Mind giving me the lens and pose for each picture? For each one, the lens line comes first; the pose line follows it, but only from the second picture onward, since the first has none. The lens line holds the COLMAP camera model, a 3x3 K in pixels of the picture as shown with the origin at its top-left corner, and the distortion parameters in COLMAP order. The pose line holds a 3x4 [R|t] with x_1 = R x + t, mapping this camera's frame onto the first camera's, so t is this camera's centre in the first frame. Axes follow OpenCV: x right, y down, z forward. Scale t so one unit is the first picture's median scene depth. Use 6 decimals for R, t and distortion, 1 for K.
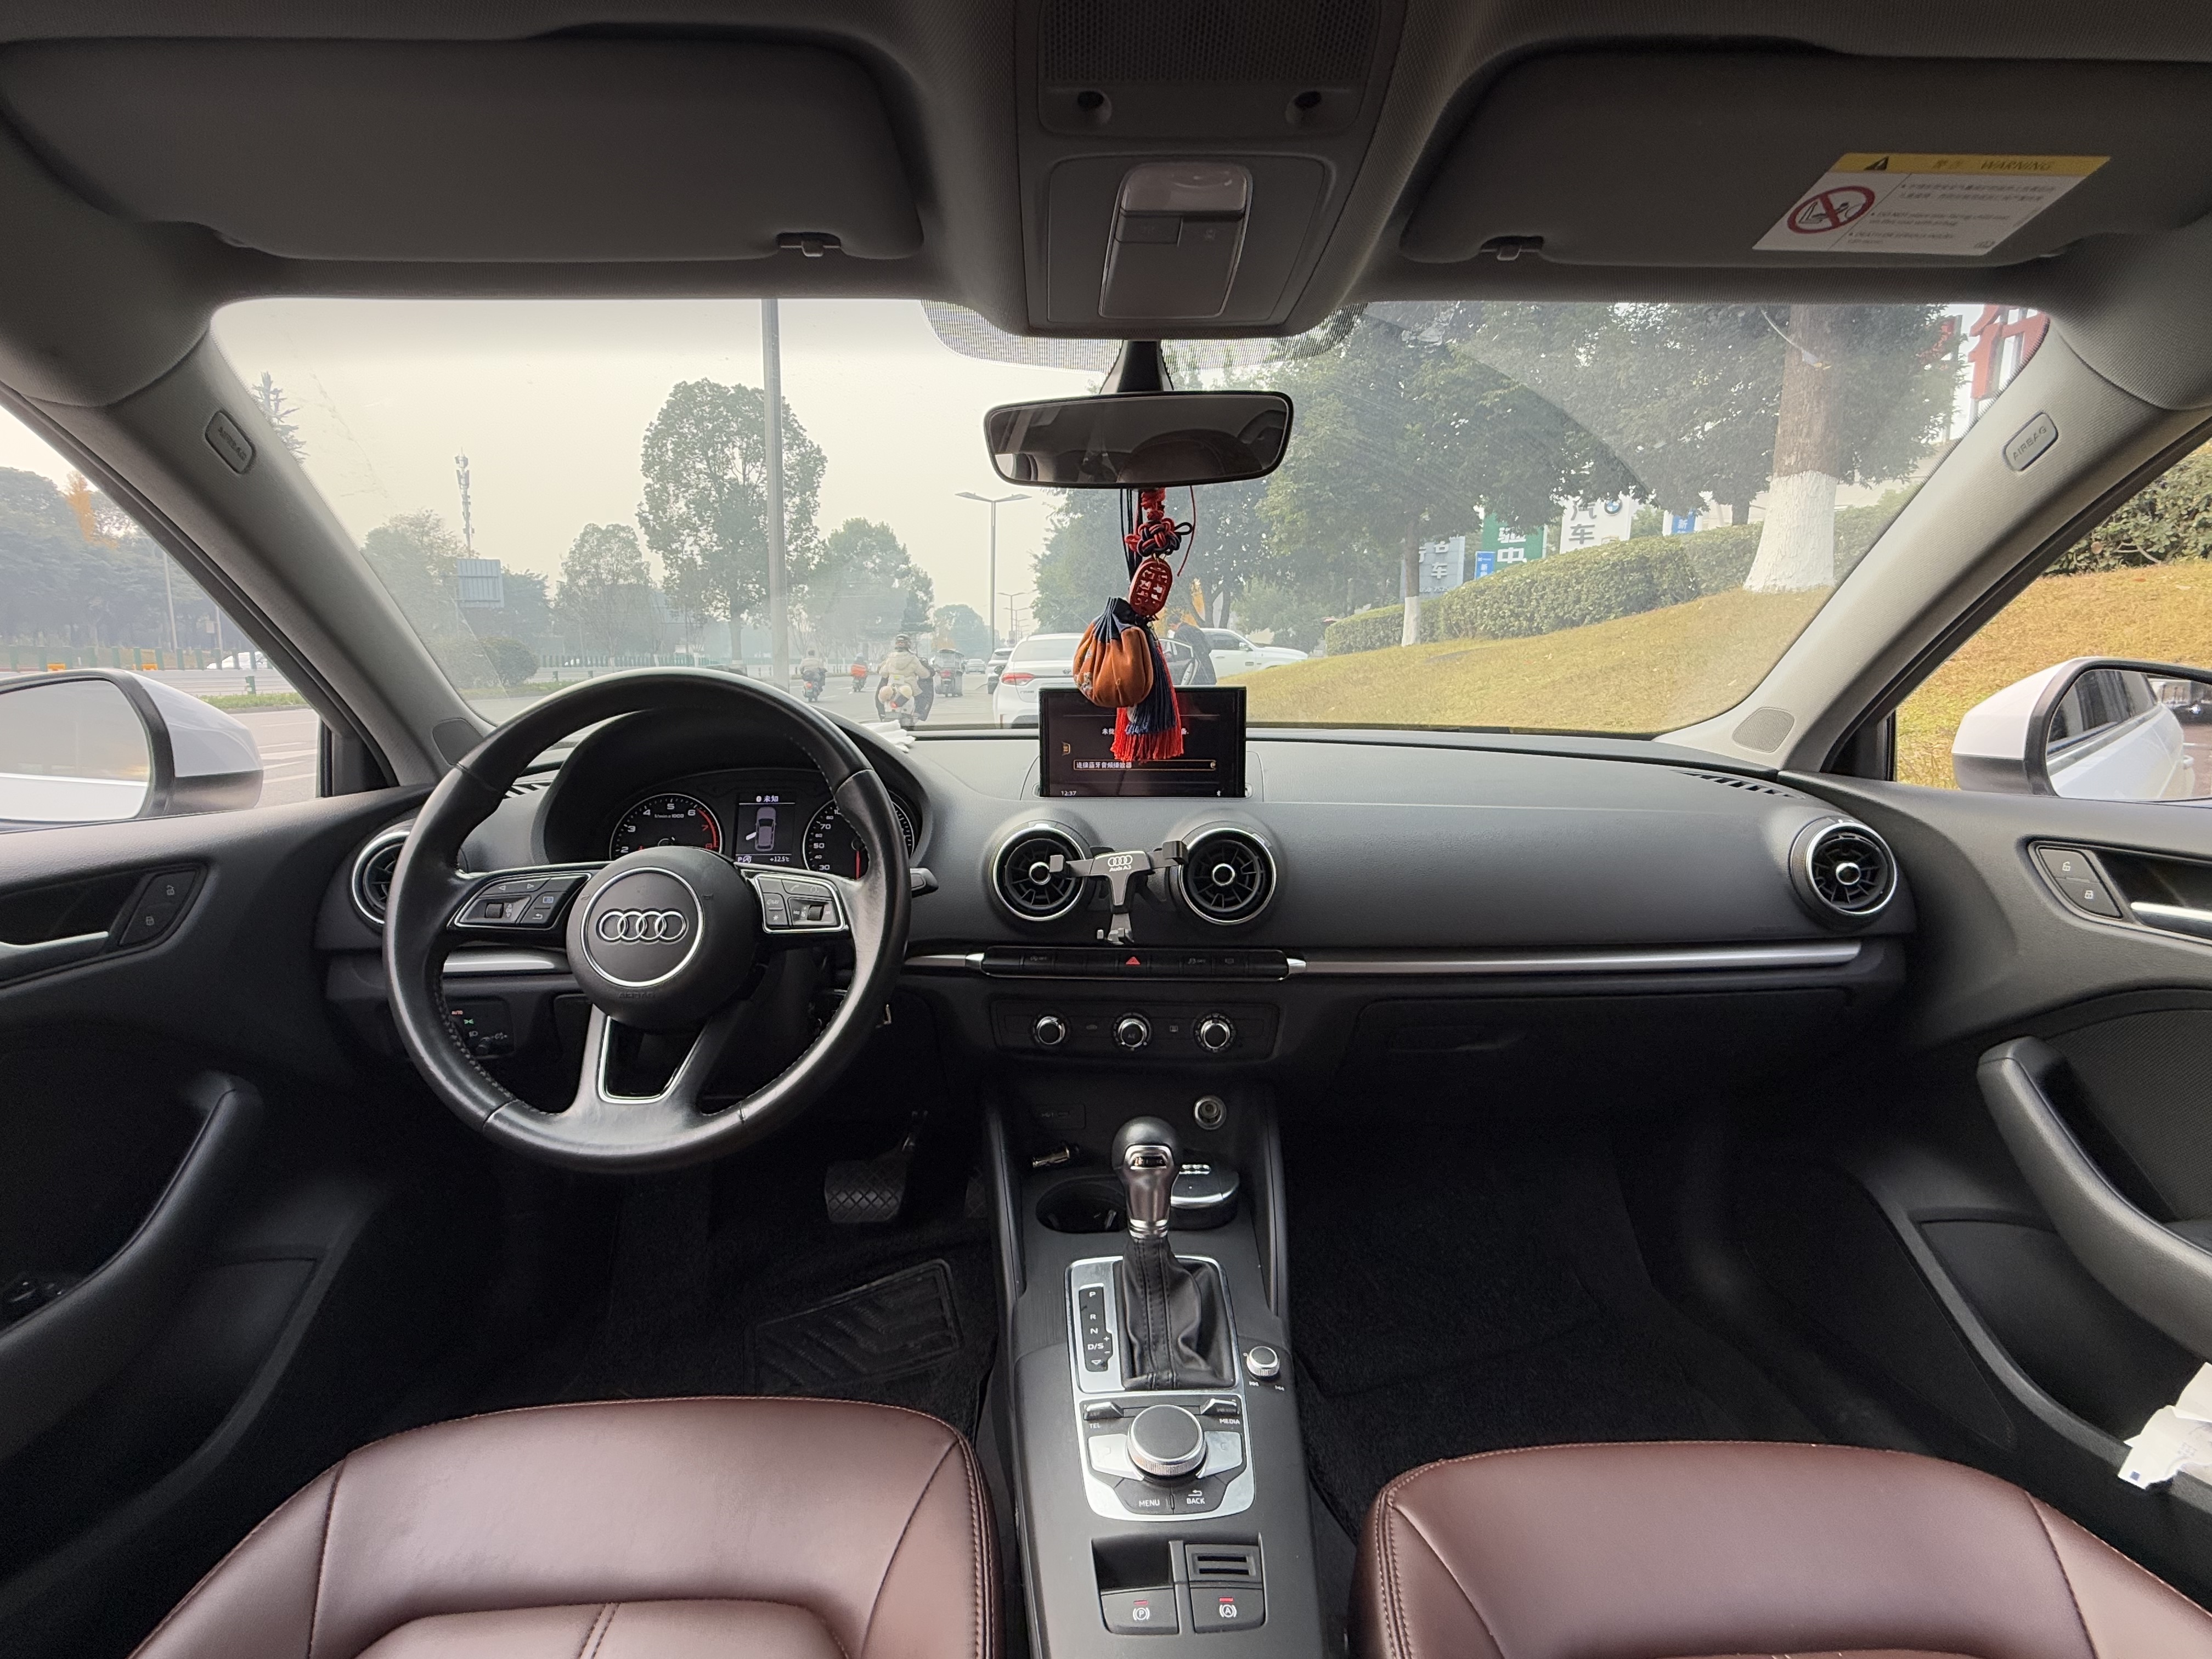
lens RADIAL K [[1017.9, 0, 1095.4], [0, 1017.9, 835.8], [0, 0, 1]] dist [0.012910, -0.006558]
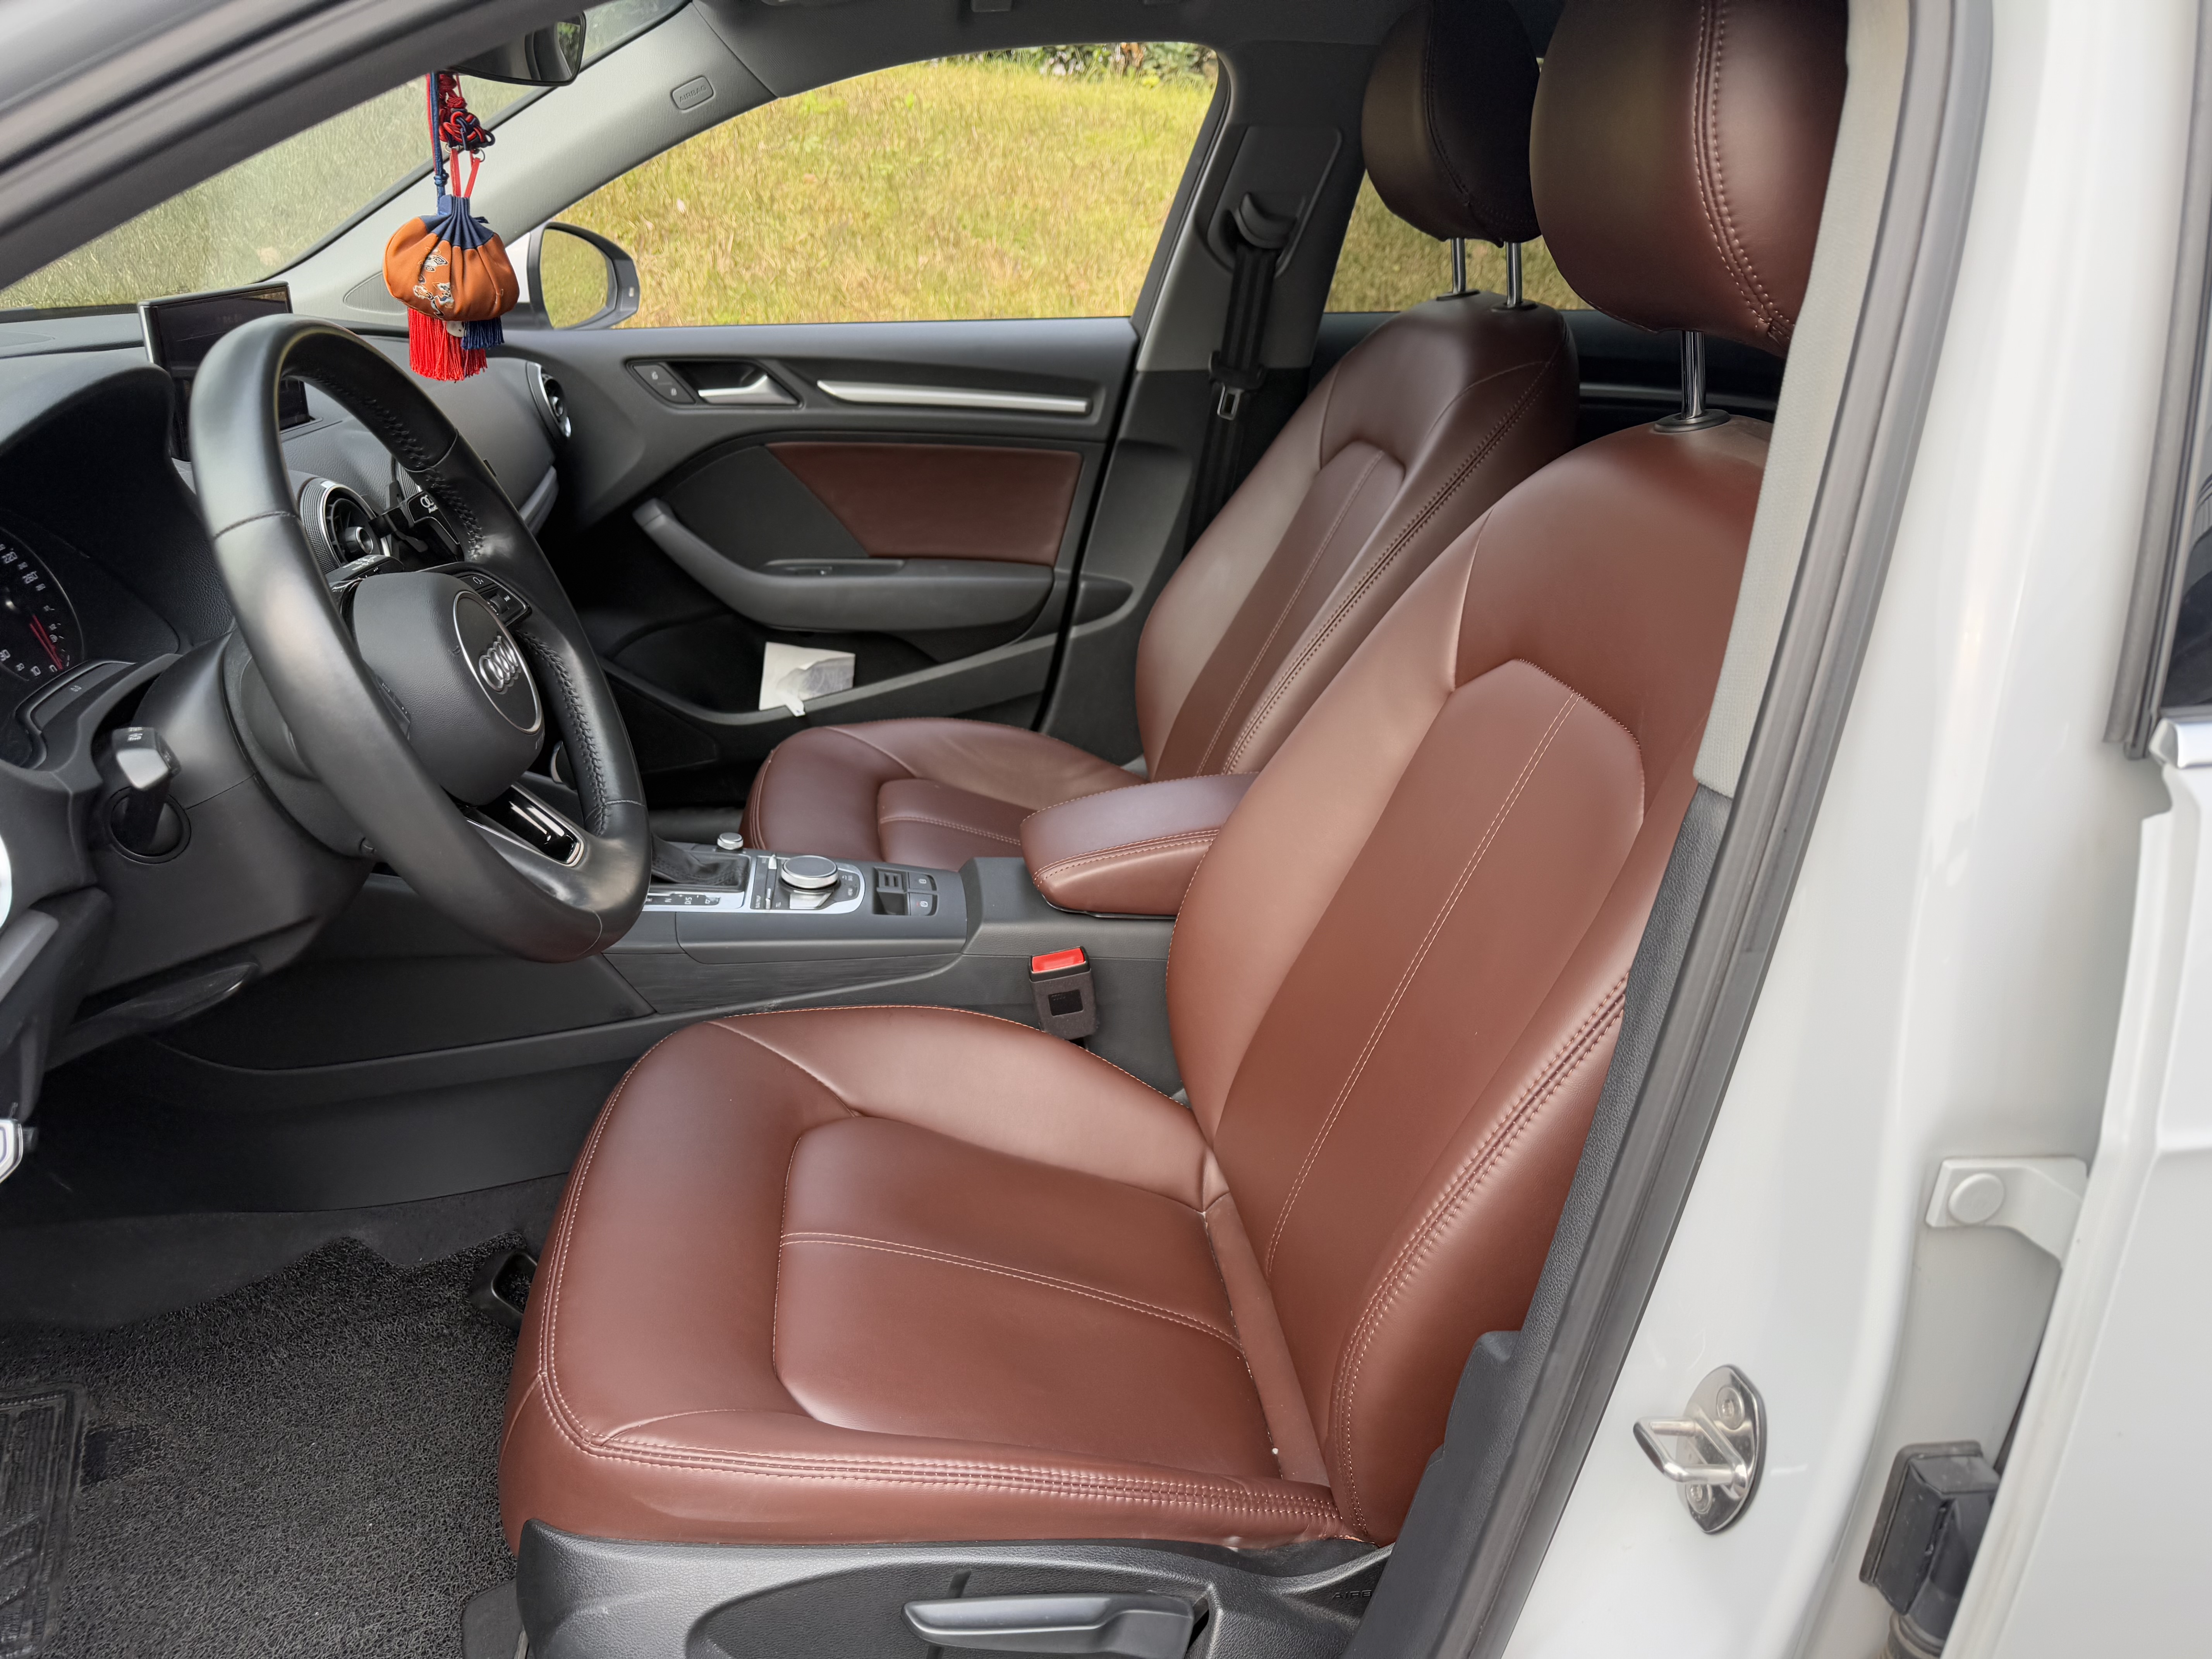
lens RADIAL K [[1584.4, 0, 1104.6], [0, 1584.4, 841.2], [0, 0, 1]] dist [0.008774, -0.006778]
pose [[-0.118234, -0.387066, 0.914440, -1.392098], [0.115187, 0.909337, 0.399799, -0.185402], [-0.986282, 0.152601, -0.062930, 0.535350]]
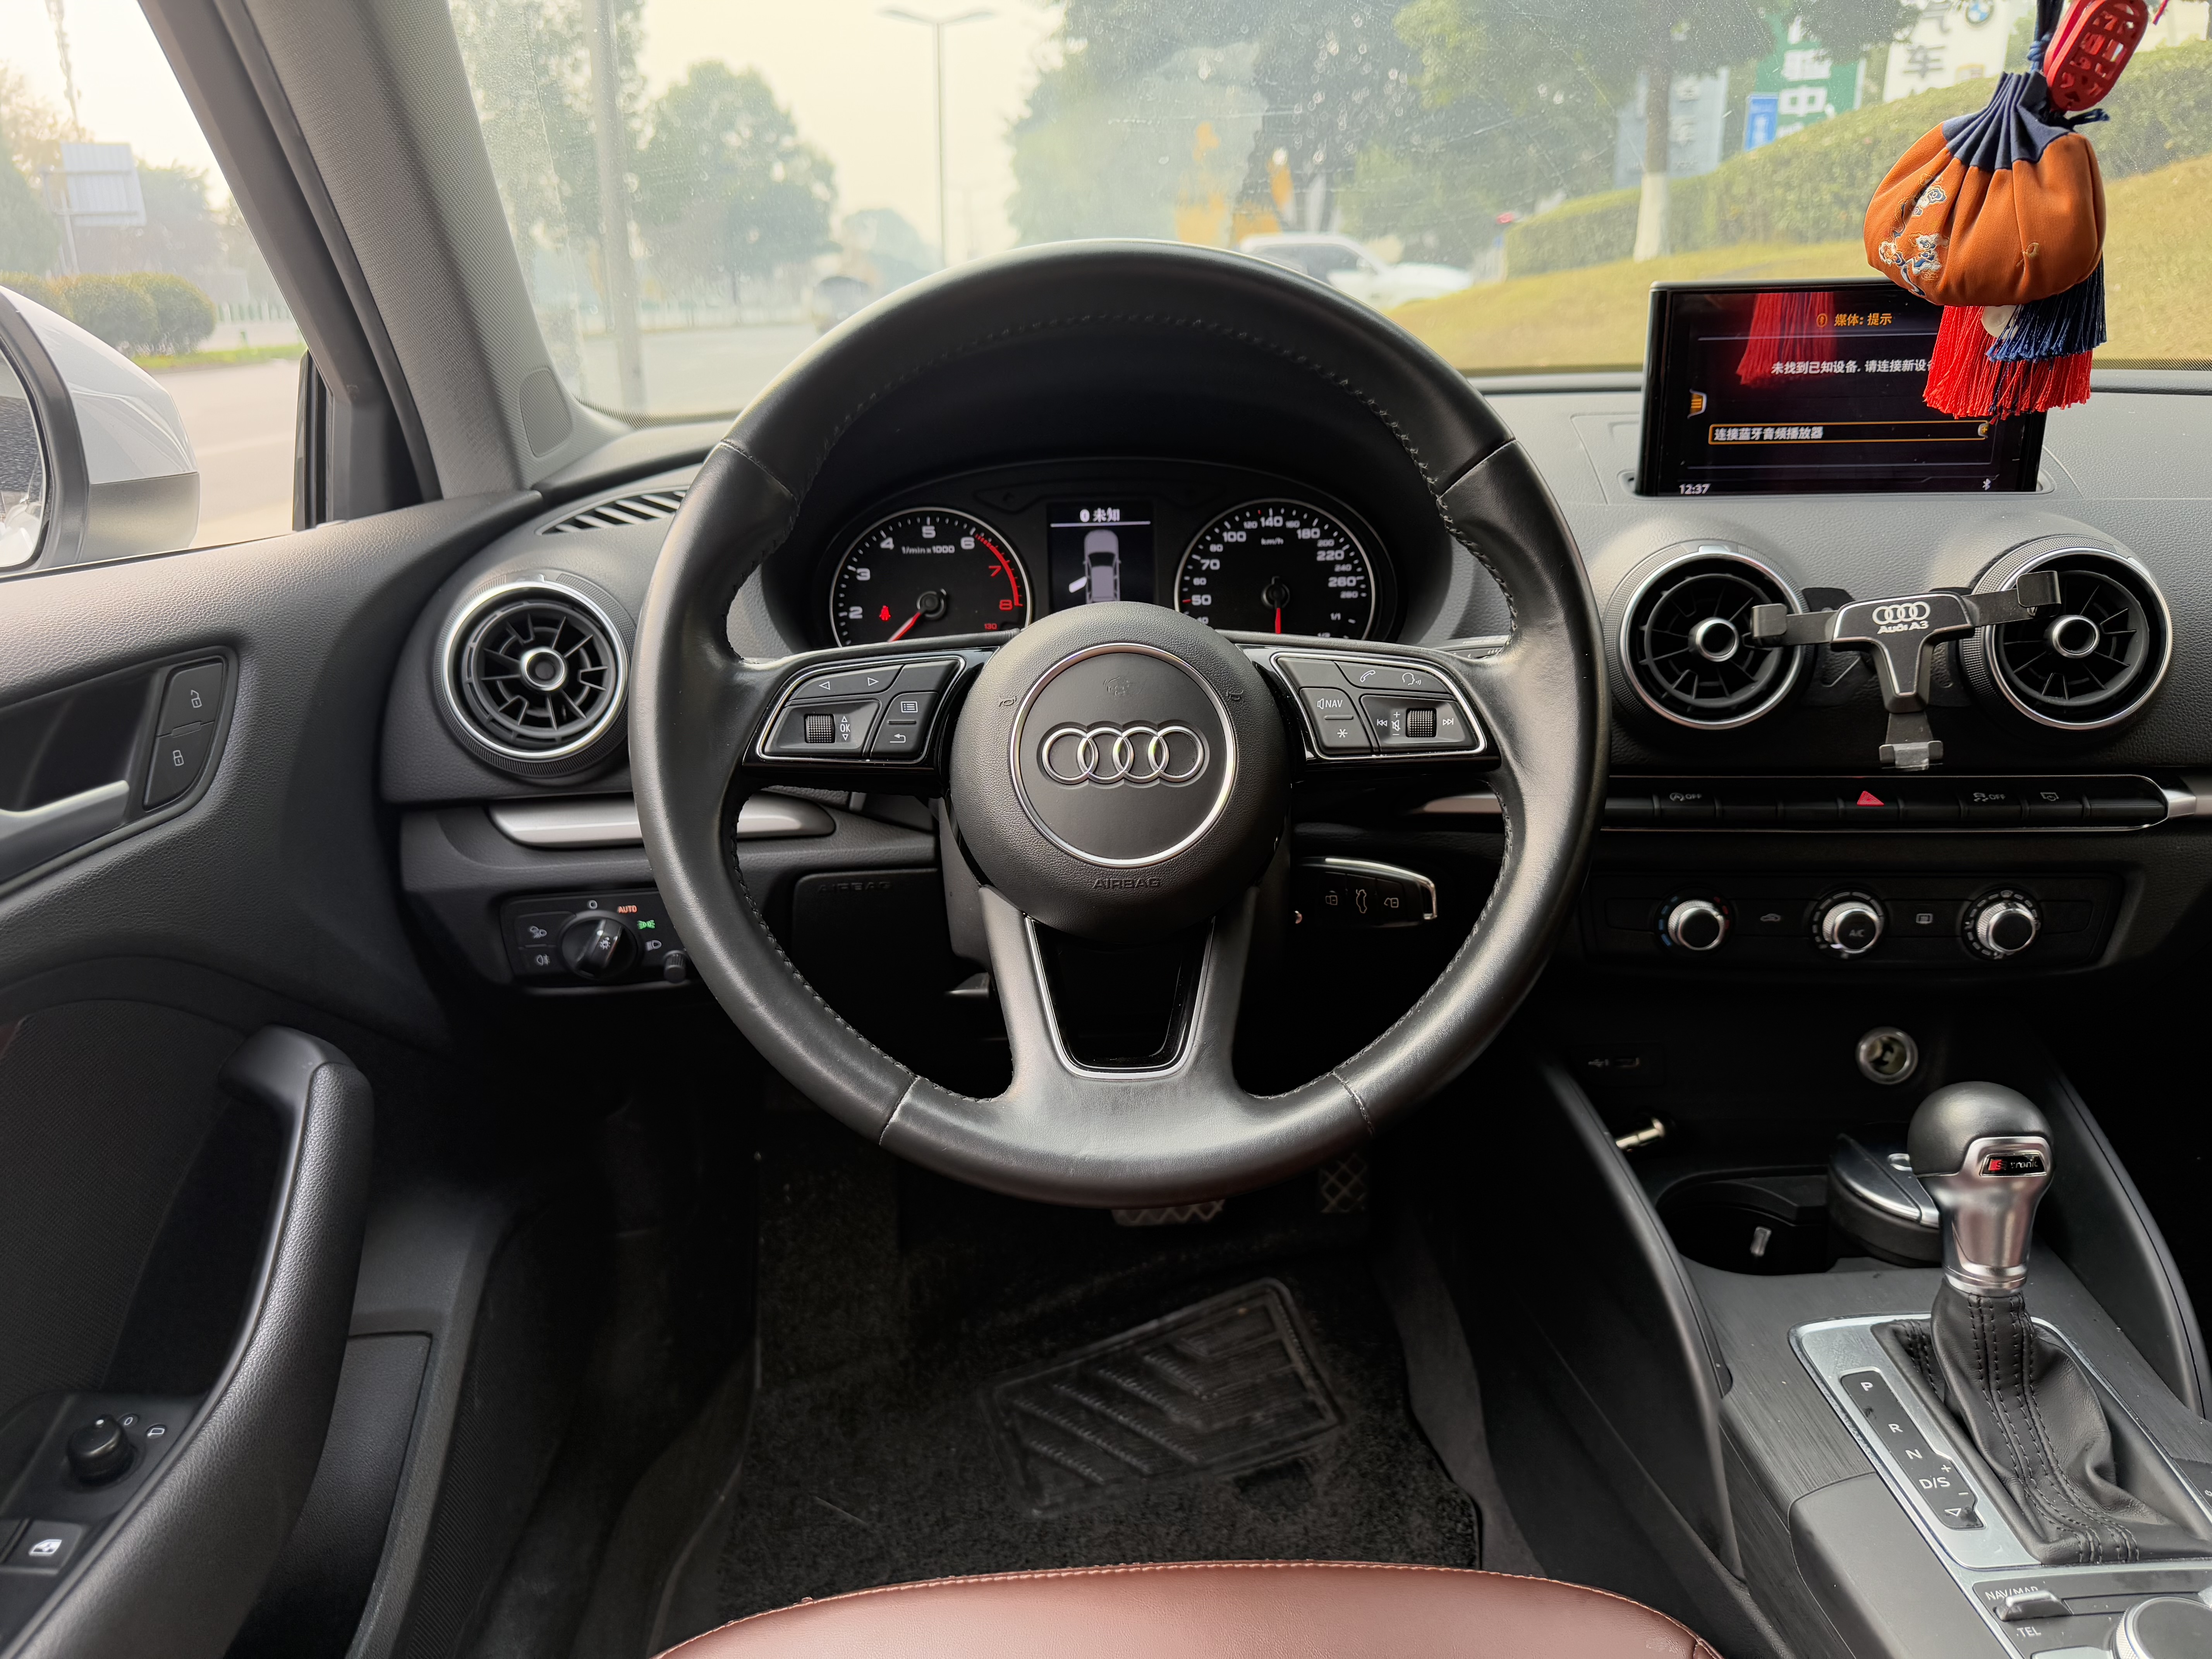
lens RADIAL K [[1584.4, 0, 1104.6], [0, 1584.4, 841.2], [0, 0, 1]] dist [0.008774, -0.006778]
pose [[0.999840, -0.016591, -0.006619, -0.372872], [0.017434, 0.987075, 0.159309, 0.003015], [0.003890, -0.159399, 0.987207, 0.159442]]
